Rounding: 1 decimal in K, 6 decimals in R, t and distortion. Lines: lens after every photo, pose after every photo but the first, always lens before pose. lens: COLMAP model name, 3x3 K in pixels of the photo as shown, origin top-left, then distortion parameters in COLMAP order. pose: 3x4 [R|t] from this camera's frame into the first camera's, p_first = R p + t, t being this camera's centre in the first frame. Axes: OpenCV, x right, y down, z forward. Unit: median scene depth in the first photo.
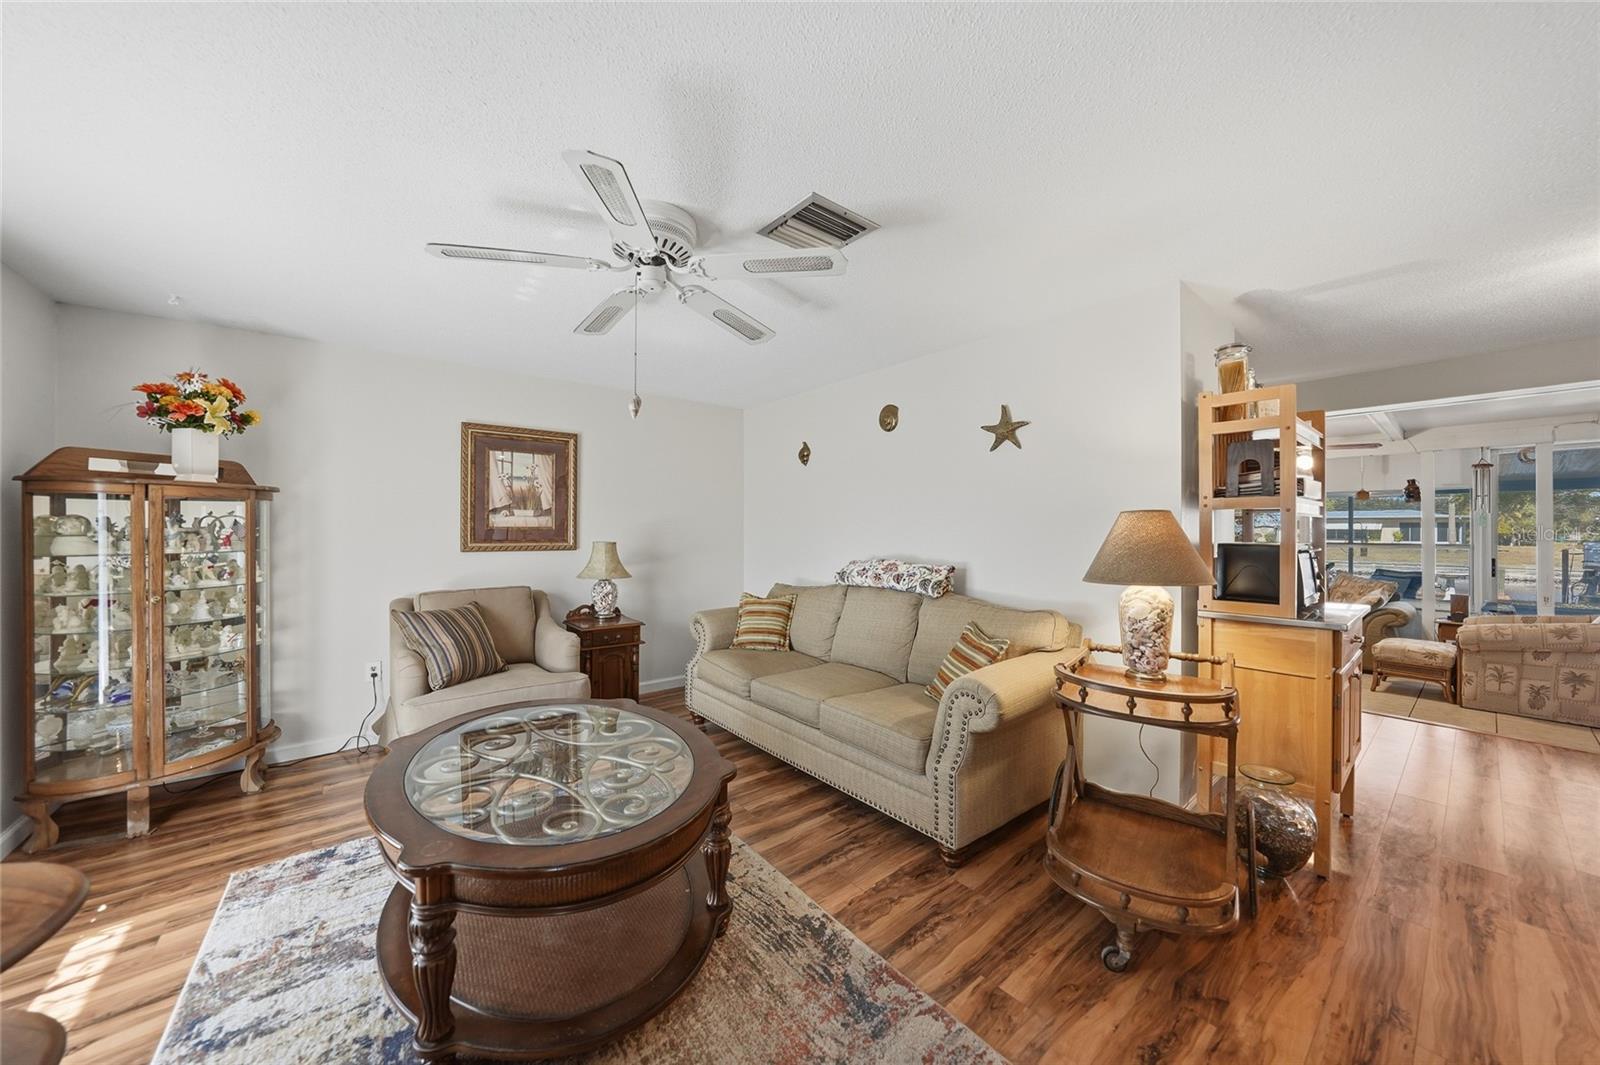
lens RADIAL K [[546.7, 0, 807.8], [0, 546.7, 529.9], [0, 0, 1]] dist [0.000281, 0.000118]
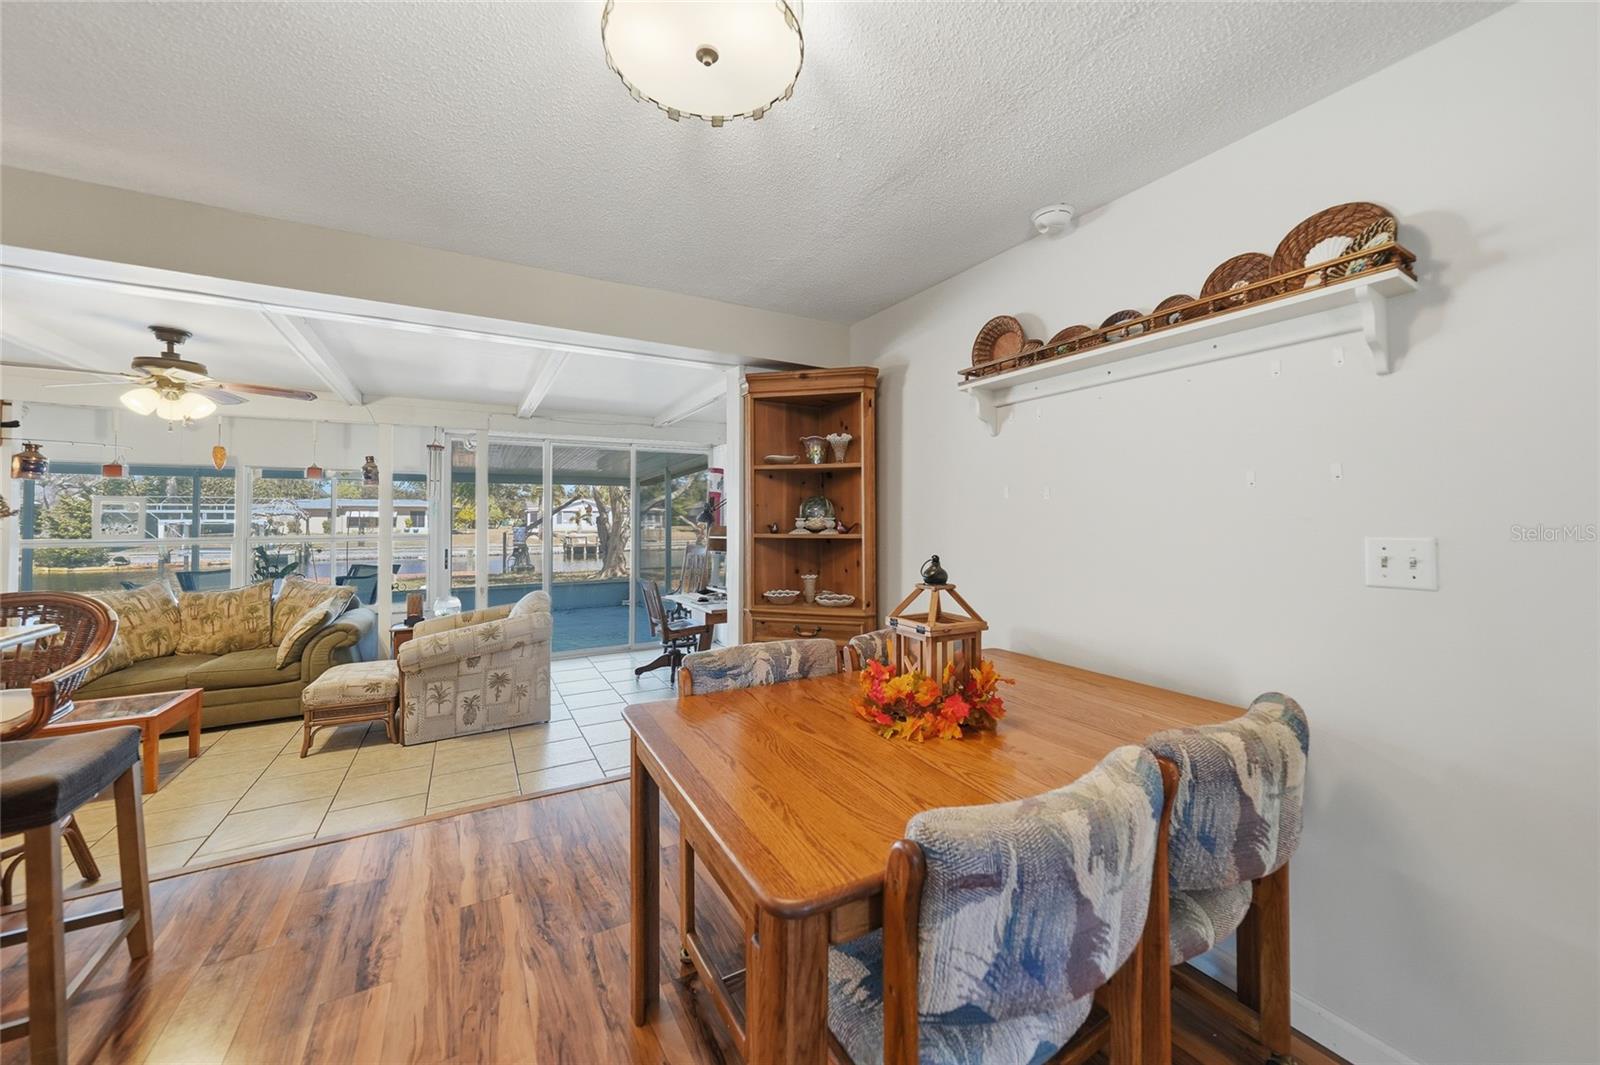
lens RADIAL K [[572.3, 0, 795.7], [0, 572.3, 518.2], [0, 0, 1]] dist [-0.002492, -0.000156]
pose [[0.157701, -0.002708, 0.987483, 0.475980], [0.001218, 0.999996, 0.002548, -0.002700], [-0.987486, 0.000801, 0.157704, 0.317037]]
